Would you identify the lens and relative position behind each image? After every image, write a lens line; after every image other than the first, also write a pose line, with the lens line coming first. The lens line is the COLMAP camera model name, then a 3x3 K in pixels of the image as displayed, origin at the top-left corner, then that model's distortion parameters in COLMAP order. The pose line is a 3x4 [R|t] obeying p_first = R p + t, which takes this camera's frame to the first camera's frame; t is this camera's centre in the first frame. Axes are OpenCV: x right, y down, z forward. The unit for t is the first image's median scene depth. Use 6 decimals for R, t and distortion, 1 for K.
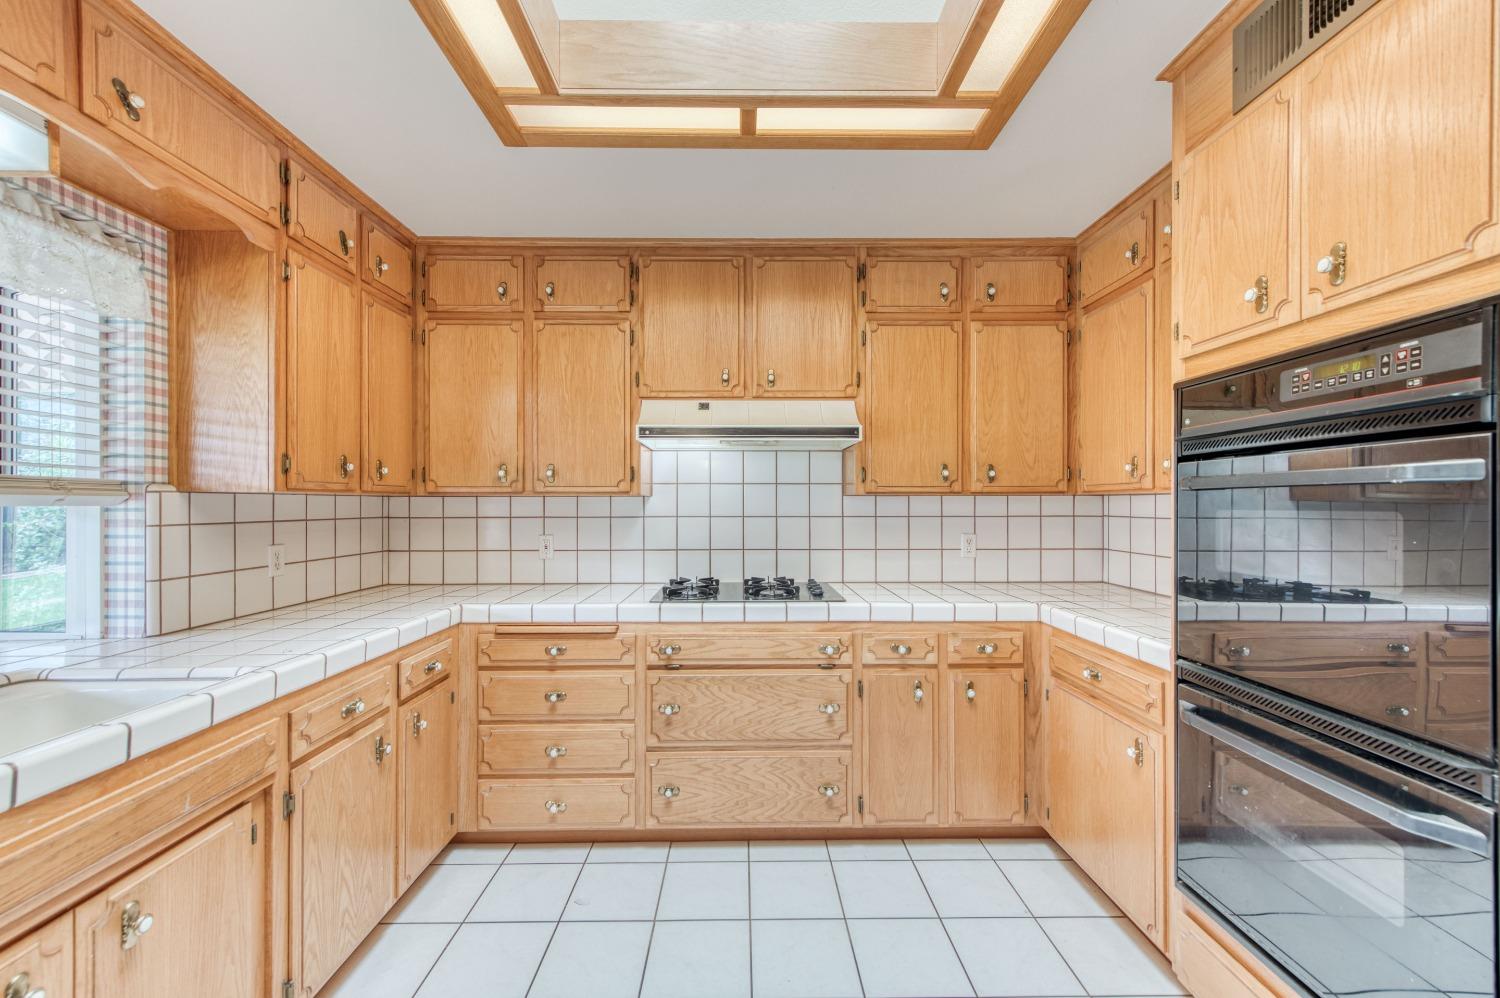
lens RADIAL K [[600.5, 0, 797.1], [0, 600.5, 504.6], [0, 0, 1]] dist [0.011268, -0.000698]
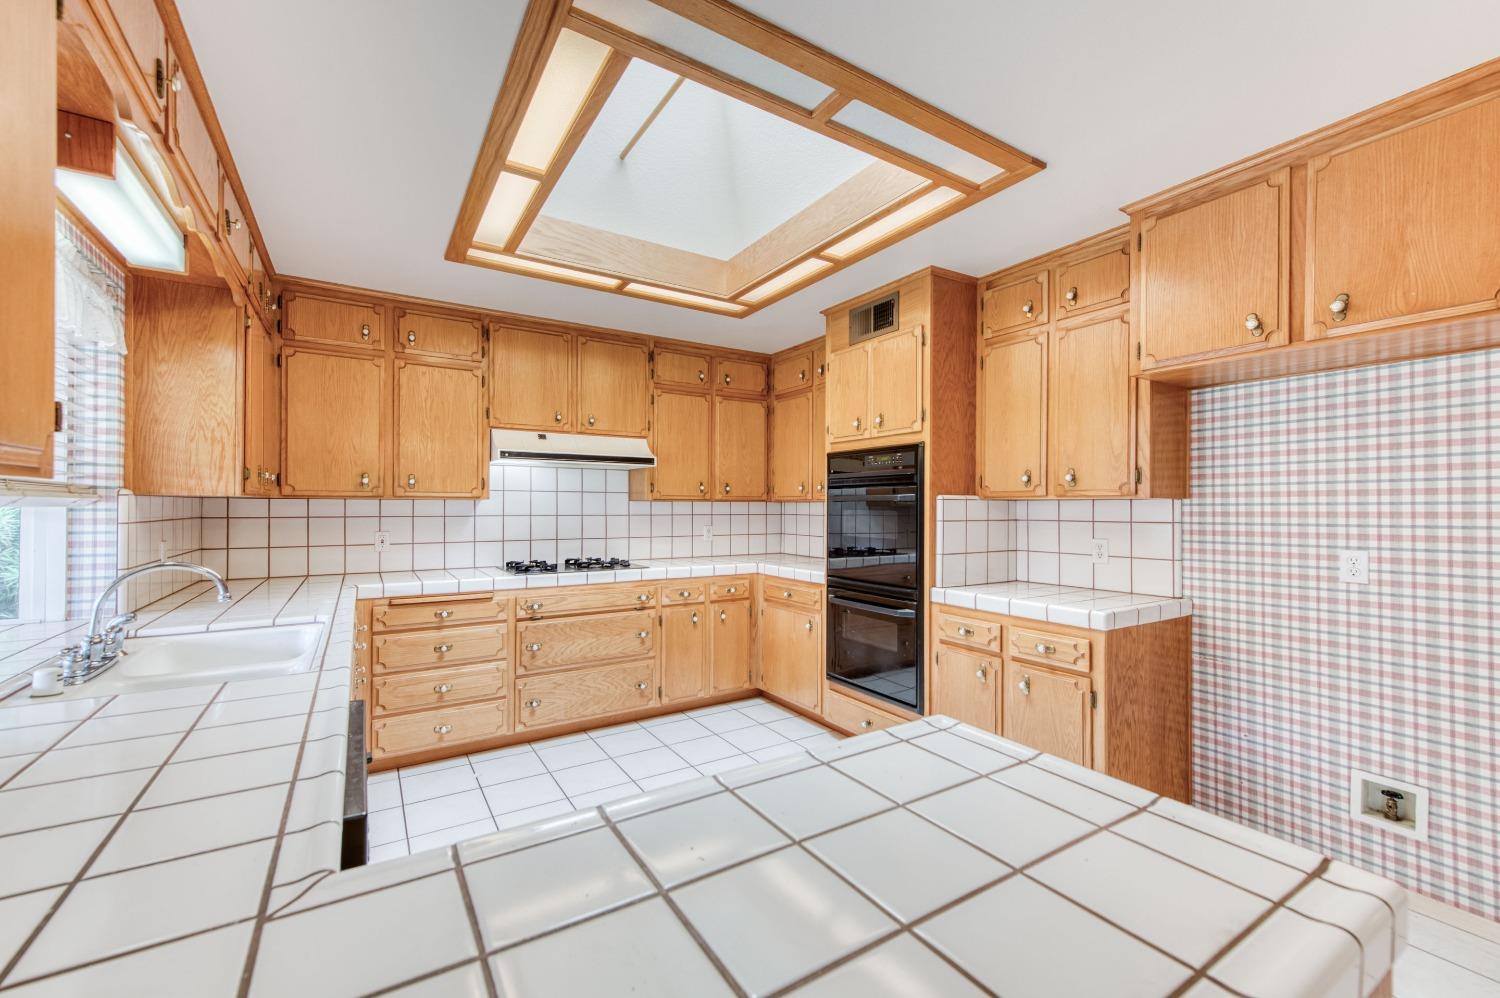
lens RADIAL K [[600.5, 0, 772.1], [0, 600.5, 506.8], [0, 0, 1]] dist [0.011268, -0.000698]
pose [[0.863115, 0.003490, 0.504995, -0.454293], [-0.003834, 0.999993, -0.000358, -0.001725], [-0.504993, -0.001628, 0.863122, -0.550511]]
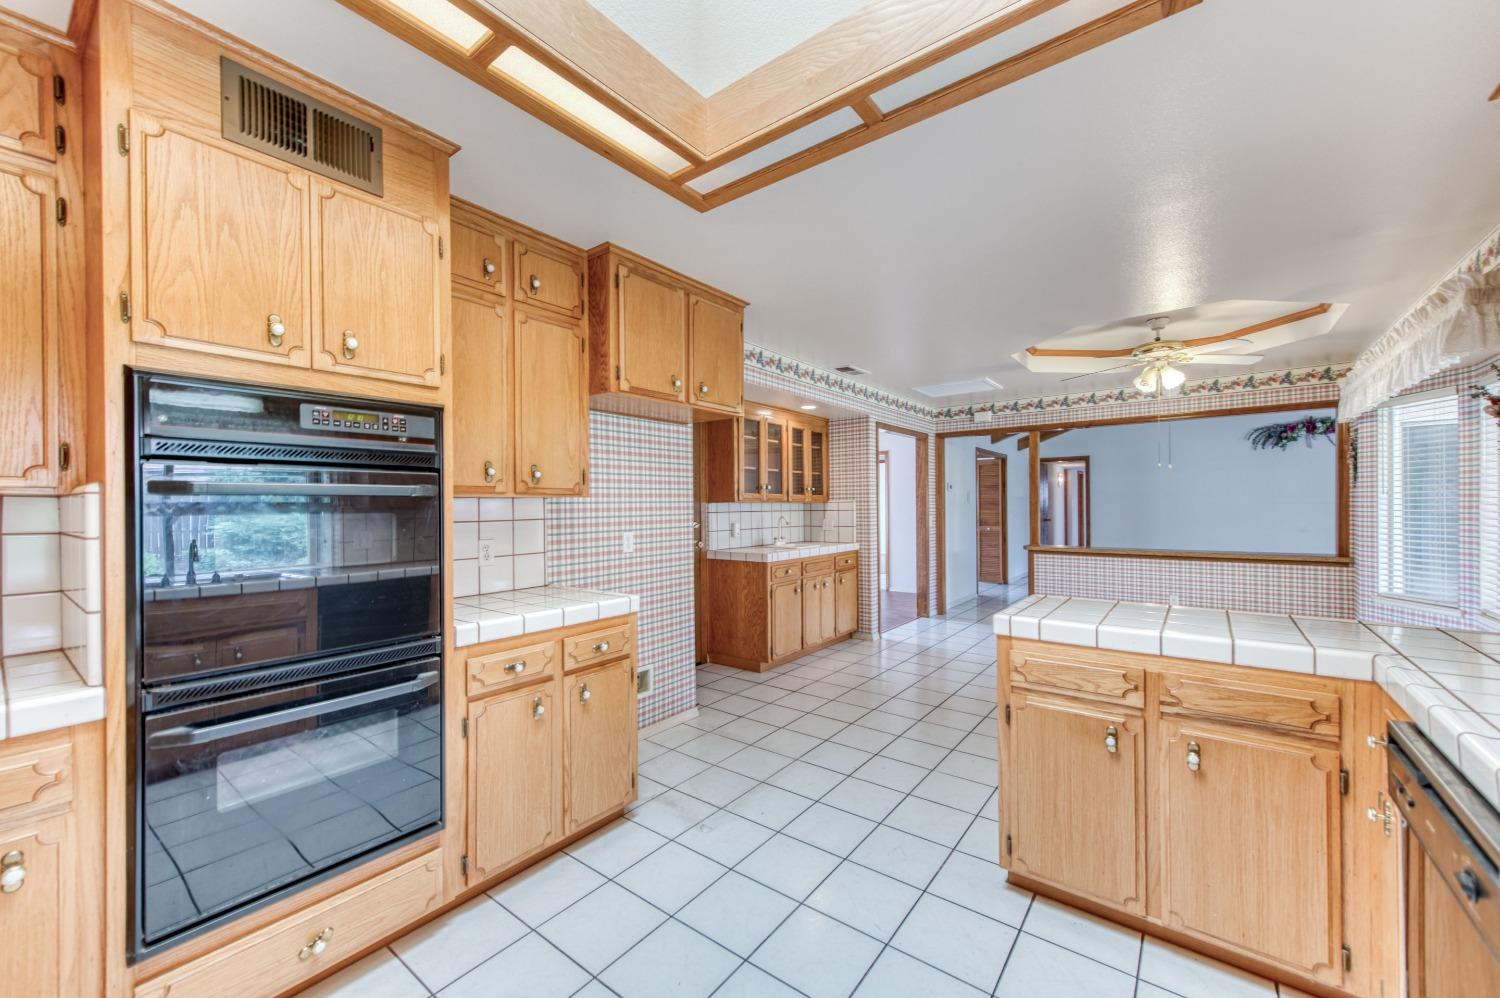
lens RADIAL K [[600.5, 0, 757.3], [0, 600.5, 505.3], [0, 0, 1]] dist [0.011268, -0.000698]
pose [[-0.759592, 0.007008, 0.650362, -0.397722], [0.009184, 0.999958, -0.000049, -0.000053], [-0.650335, 0.005936, -0.759624, 0.731763]]
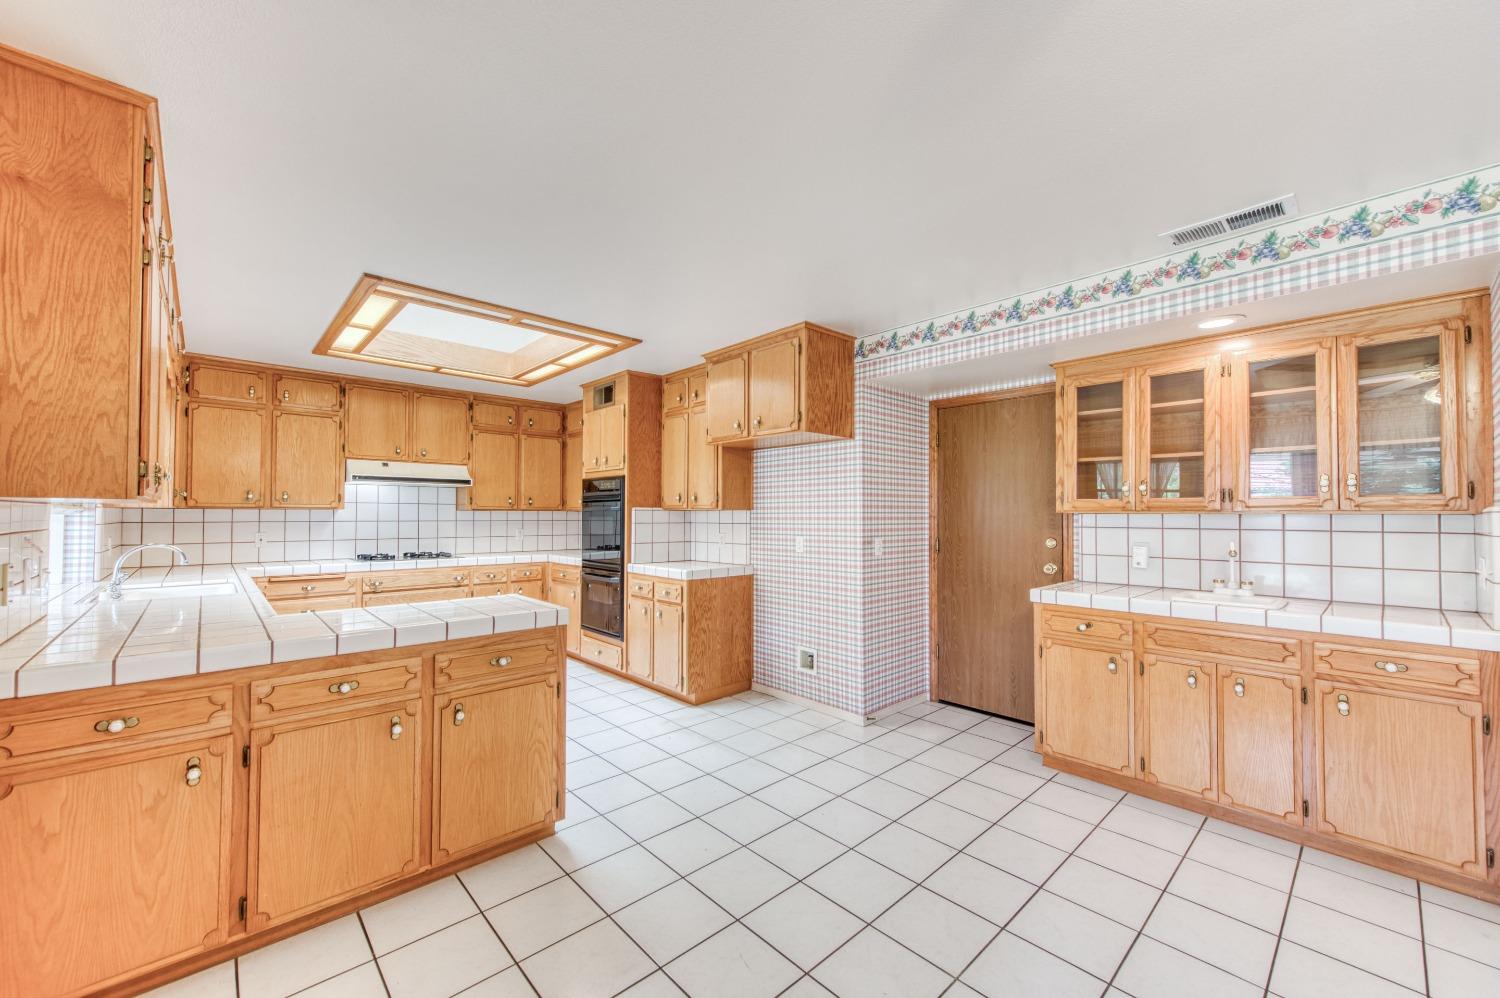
lens RADIAL K [[600.5, 0, 738.1], [0, 600.5, 504.3], [0, 0, 1]] dist [0.011268, -0.000698]
pose [[0.799827, 0.013935, 0.600069, -0.471995], [-0.003520, 0.999822, -0.018527, -0.001815], [-0.600221, 0.012706, 0.799733, -1.475944]]
